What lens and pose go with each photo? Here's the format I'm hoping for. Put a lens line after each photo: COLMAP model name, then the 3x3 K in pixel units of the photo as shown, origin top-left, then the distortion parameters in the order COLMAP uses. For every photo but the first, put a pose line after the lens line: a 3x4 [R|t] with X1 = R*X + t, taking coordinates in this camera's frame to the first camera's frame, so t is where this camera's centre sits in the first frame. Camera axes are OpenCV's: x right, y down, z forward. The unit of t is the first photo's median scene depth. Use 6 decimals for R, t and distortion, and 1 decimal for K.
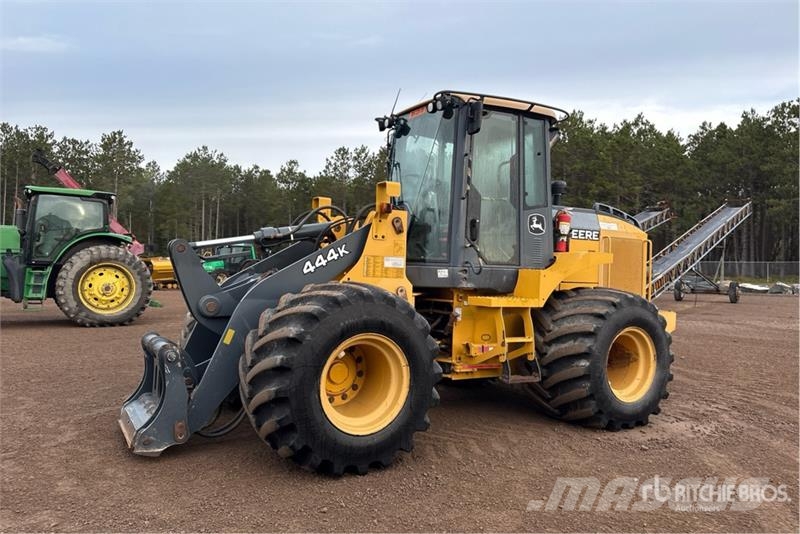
lens RADIAL K [[608.6, 0, 400.0], [0, 608.6, 267.0], [0, 0, 1]] dist [0.033936, -0.001277]
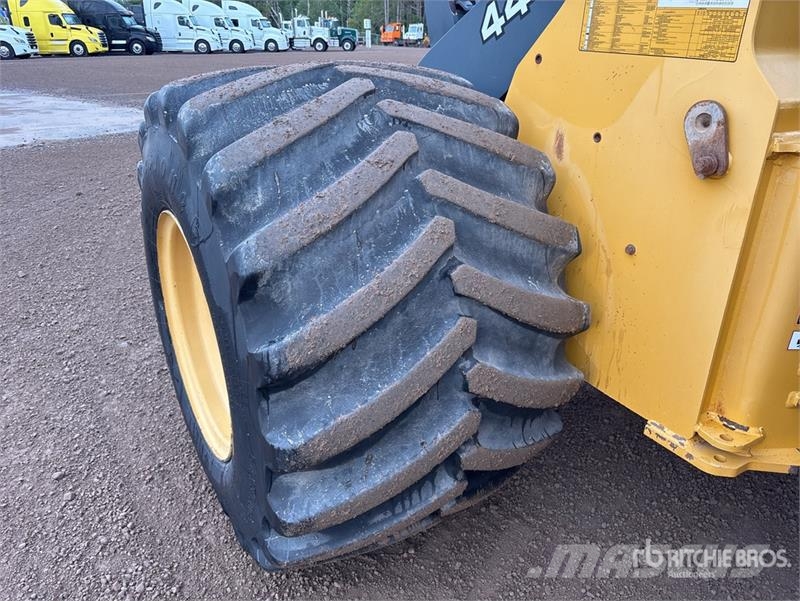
lens RADIAL K [[613.5, 0, 395.4], [0, 613.5, 301.4], [0, 0, 1]] dist [0.016003, 0.003579]
pose [[0.027402, 0.383569, -0.923106, 0.226804], [0.002867, 0.923418, 0.383784, 0.012256], [0.999620, -0.013163, 0.024204, 0.827901]]
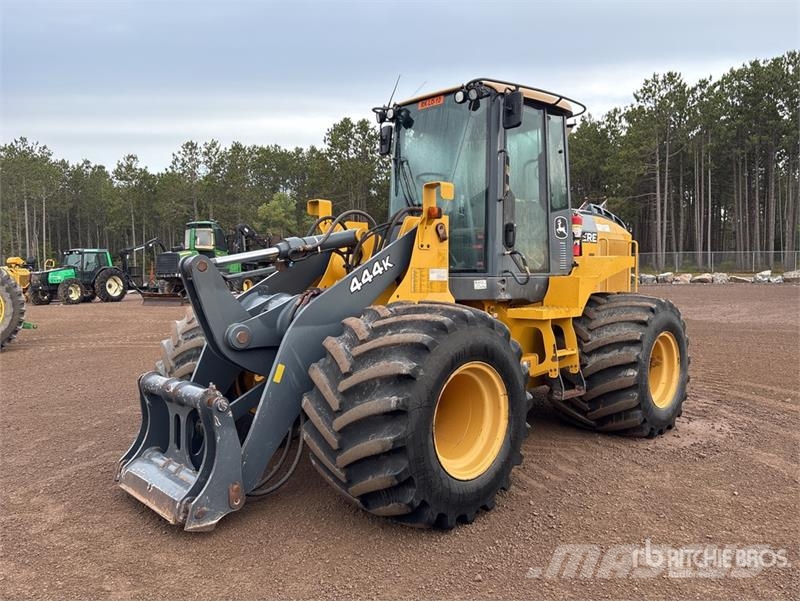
lens RADIAL K [[613.5, 0, 395.4], [0, 613.5, 301.4], [0, 0, 1]] dist [0.016003, 0.003579]
pose [[0.972019, -0.043558, 0.230829, -0.260944], [0.030302, 0.997698, 0.060670, -0.023200], [-0.232940, -0.051977, 0.971101, 0.140944]]
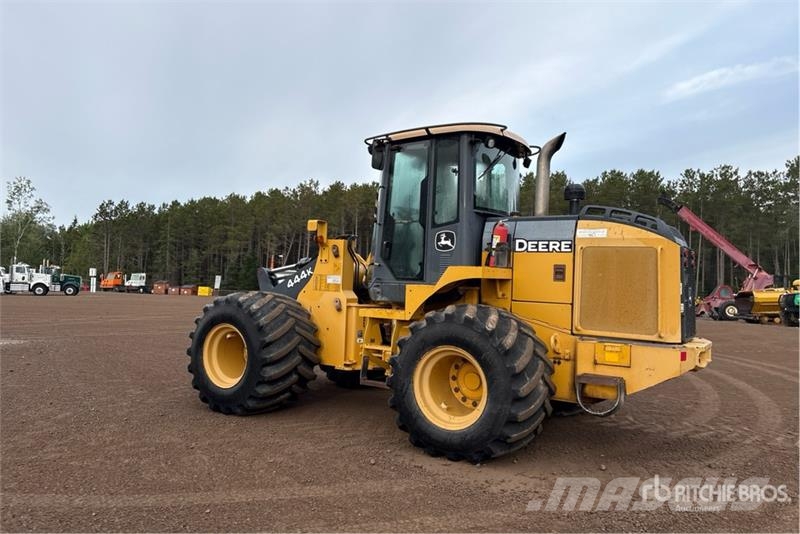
lens RADIAL K [[608.6, 0, 400.0], [0, 608.6, 267.0], [0, 0, 1]] dist [0.033936, -0.001277]
pose [[0.461245, -0.035361, -0.886568, 1.146323], [-0.014510, 0.998771, -0.047386, 0.023912], [0.887154, 0.034721, 0.460165, 0.492166]]
